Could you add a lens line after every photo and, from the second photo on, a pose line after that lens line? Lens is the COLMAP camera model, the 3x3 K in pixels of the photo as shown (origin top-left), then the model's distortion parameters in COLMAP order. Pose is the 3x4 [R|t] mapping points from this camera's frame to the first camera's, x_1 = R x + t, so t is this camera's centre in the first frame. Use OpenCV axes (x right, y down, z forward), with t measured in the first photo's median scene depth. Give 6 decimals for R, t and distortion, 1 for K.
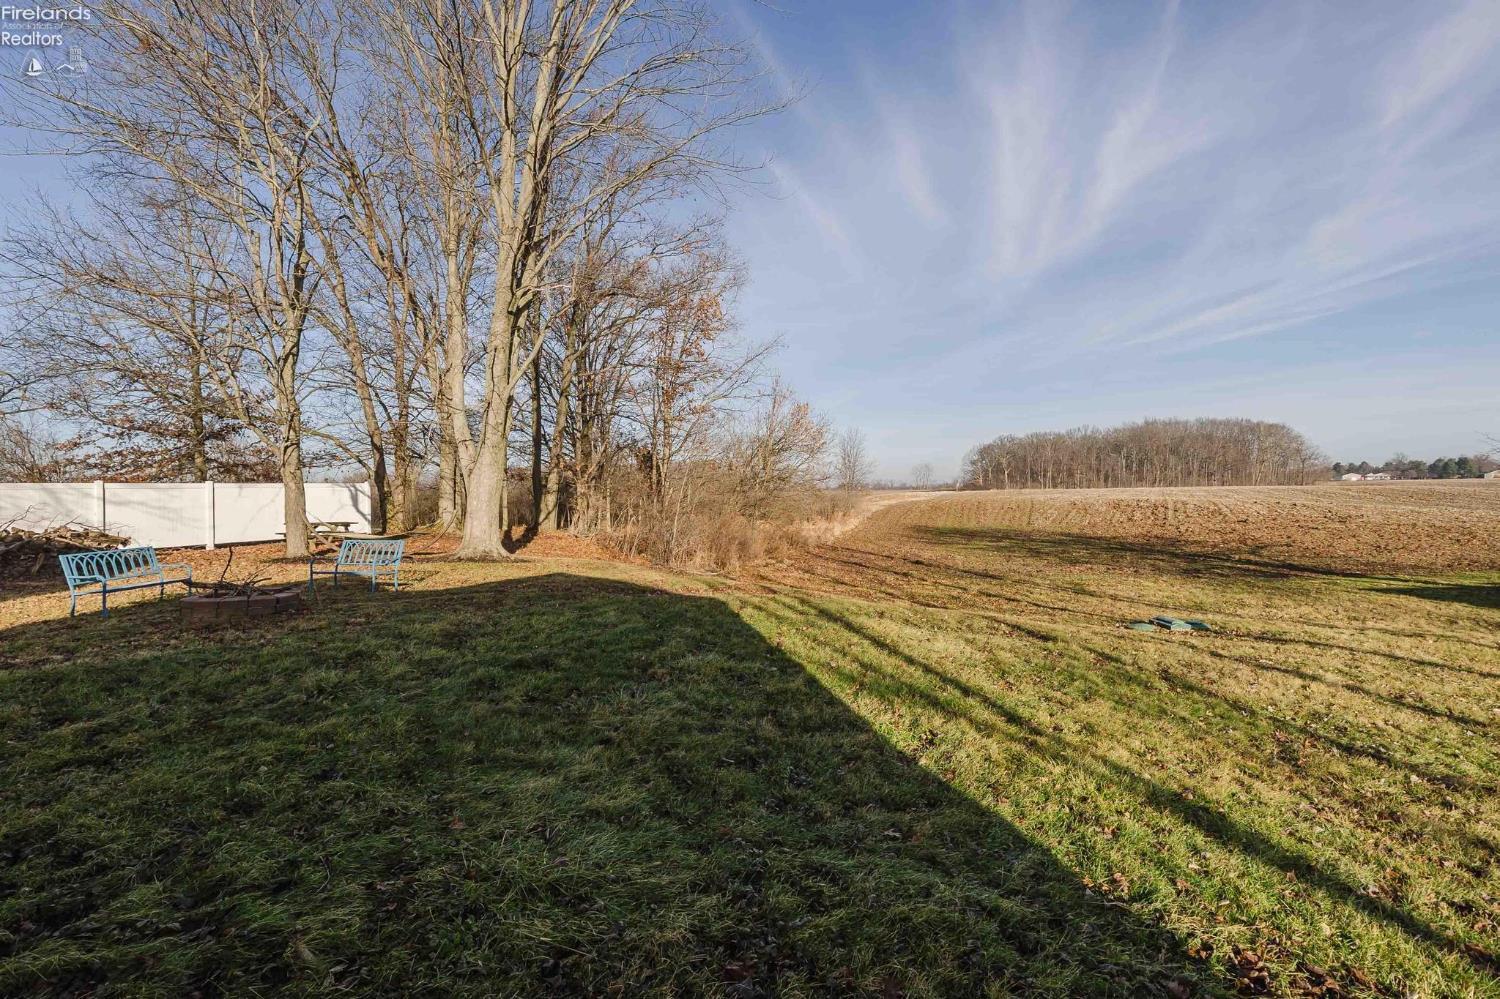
lens RADIAL K [[634.8, 0, 749.9], [0, 634.8, 484.2], [0, 0, 1]] dist [-0.006116, -0.001125]
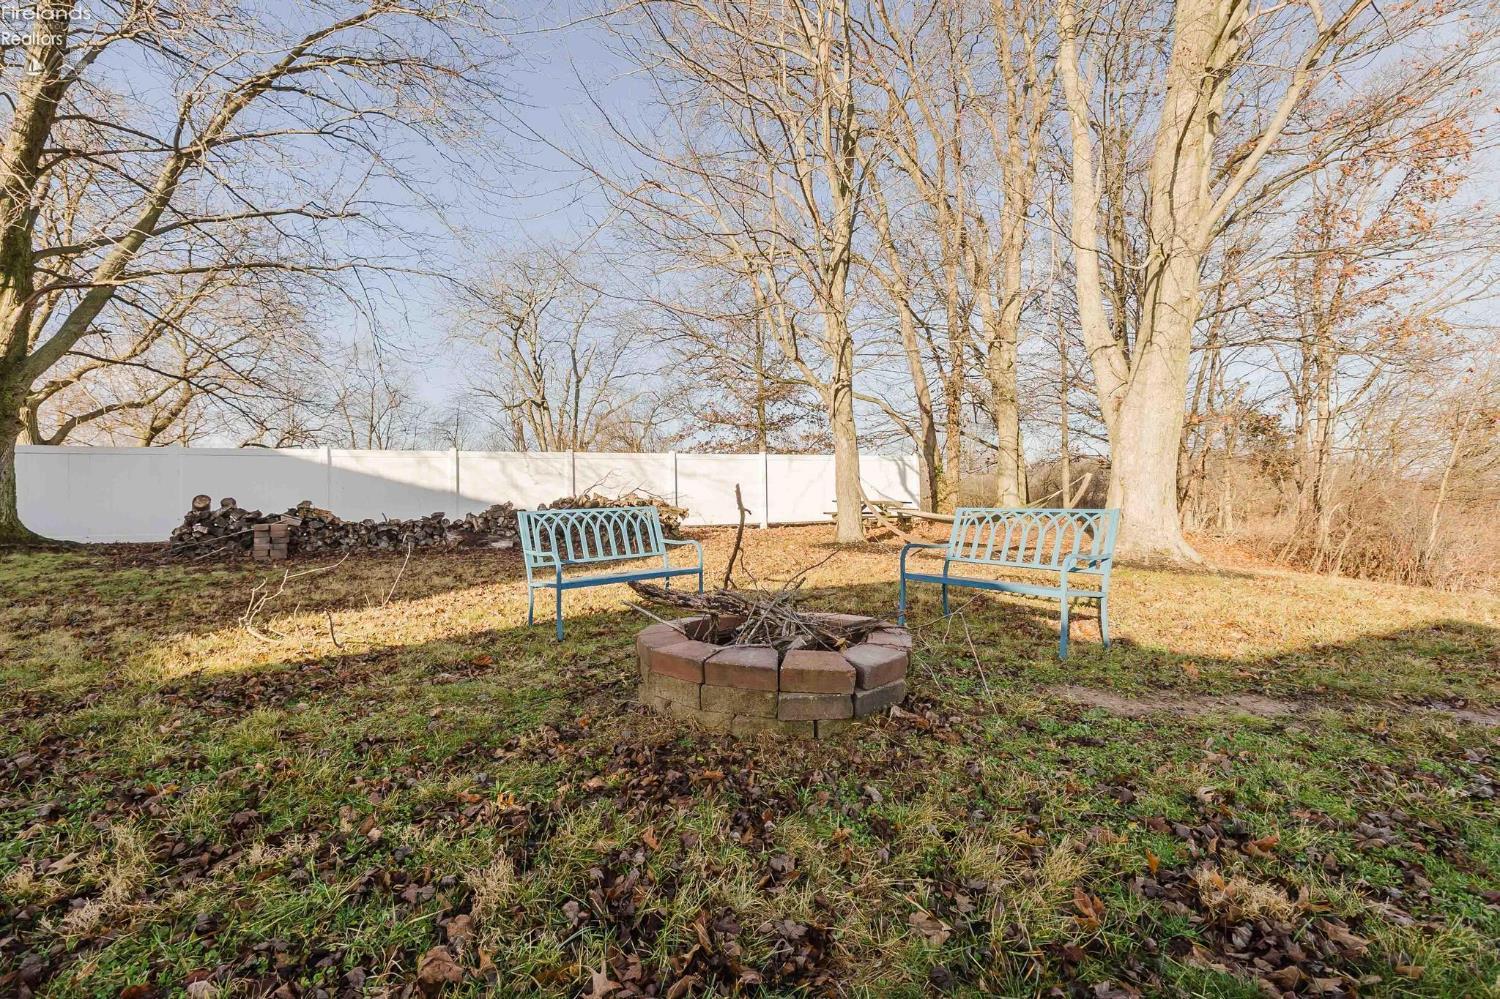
lens RADIAL K [[634.8, 0, 746.9], [0, 634.8, 493.5], [0, 0, 1]] dist [-0.006116, -0.001125]
pose [[0.727601, 0.002050, -0.685998, -0.304353], [0.009334, 0.999873, 0.012888, 0.048987], [0.685937, -0.015781, 0.727490, 0.392268]]
